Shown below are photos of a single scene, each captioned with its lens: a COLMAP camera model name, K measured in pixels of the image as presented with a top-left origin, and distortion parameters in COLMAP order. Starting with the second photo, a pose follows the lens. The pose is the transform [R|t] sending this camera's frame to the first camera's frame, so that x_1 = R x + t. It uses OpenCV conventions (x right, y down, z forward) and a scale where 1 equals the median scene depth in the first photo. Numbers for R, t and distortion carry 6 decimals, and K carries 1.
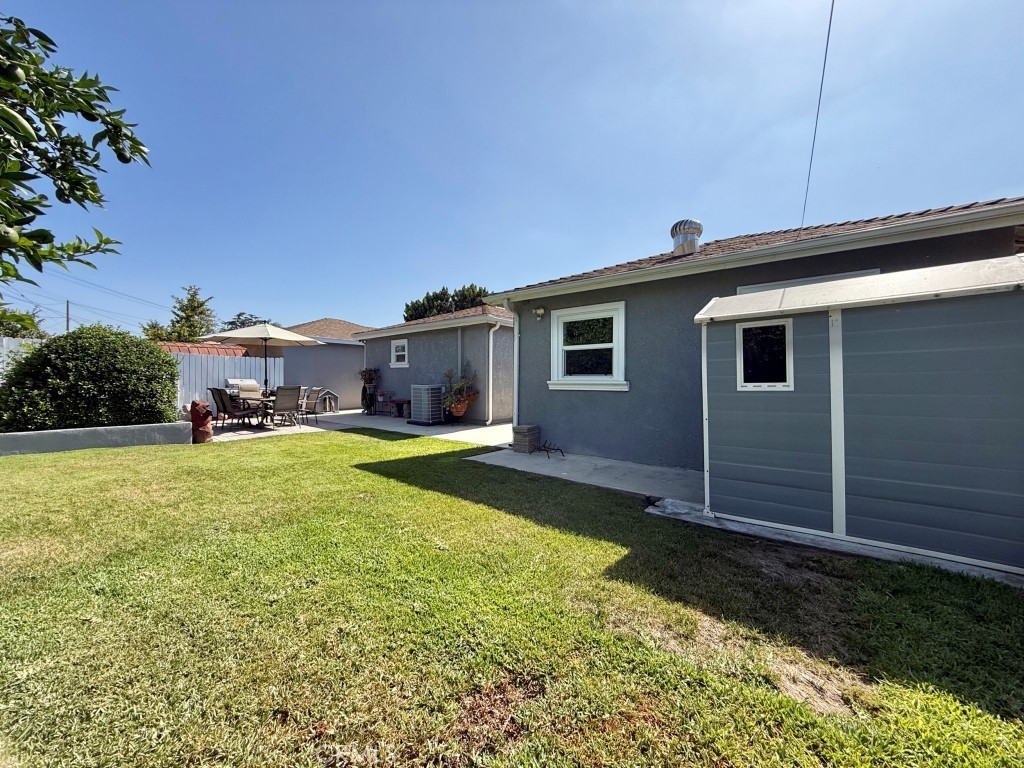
lens RADIAL K [[409.4, 0, 510.5], [0, 409.4, 381.9], [0, 0, 1]] dist [0.000661, 0.000276]
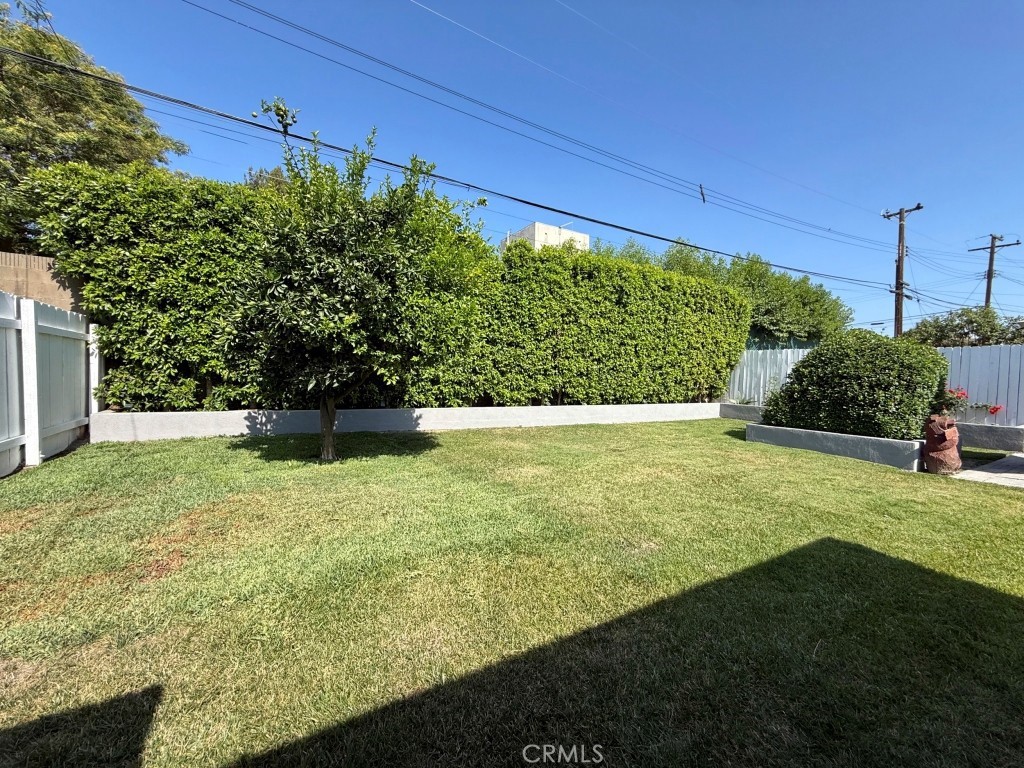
lens RADIAL K [[409.4, 0, 511.7], [0, 409.4, 386.9], [0, 0, 1]] dist [0.000661, 0.000276]
pose [[-0.370827, 0.012116, -0.928623, 0.227546], [-0.021846, 0.999524, 0.021765, -0.005746], [0.928445, 0.028358, -0.370386, 0.630640]]
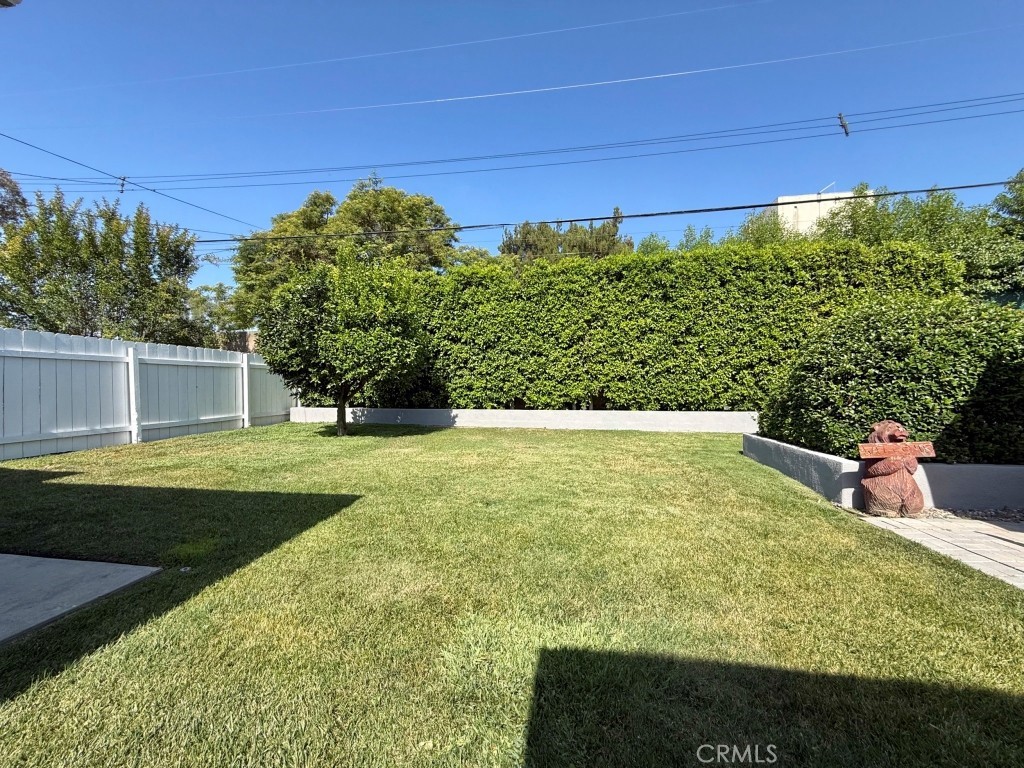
lens RADIAL K [[409.4, 0, 508.0], [0, 409.4, 386.6], [0, 0, 1]] dist [0.000661, 0.000276]
pose [[-0.878535, -0.001377, -0.477676, -0.191469], [0.000769, 0.999990, -0.004298, 0.009186], [0.477677, -0.004144, -0.878526, 1.349582]]
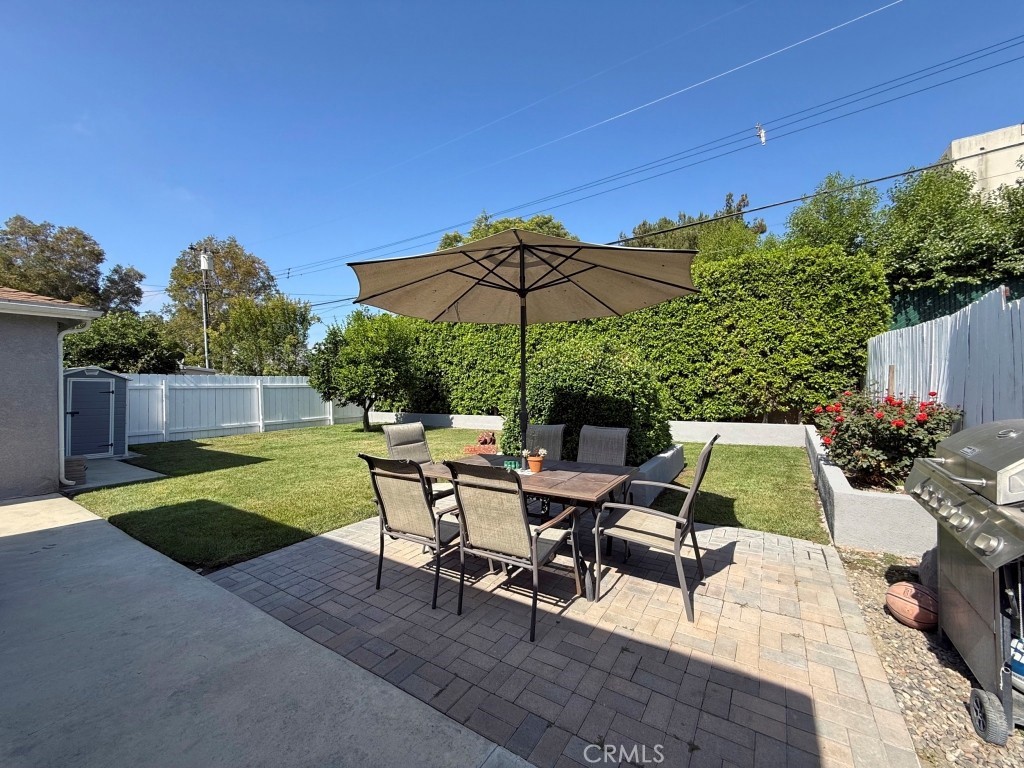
lens RADIAL K [[409.4, 0, 510.7], [0, 409.4, 387.0], [0, 0, 1]] dist [0.000661, 0.000276]
pose [[-0.996626, 0.014706, -0.080745, -0.843421], [0.015217, 0.999868, -0.005712, -0.032721], [0.080651, -0.006921, -0.996718, 1.945952]]
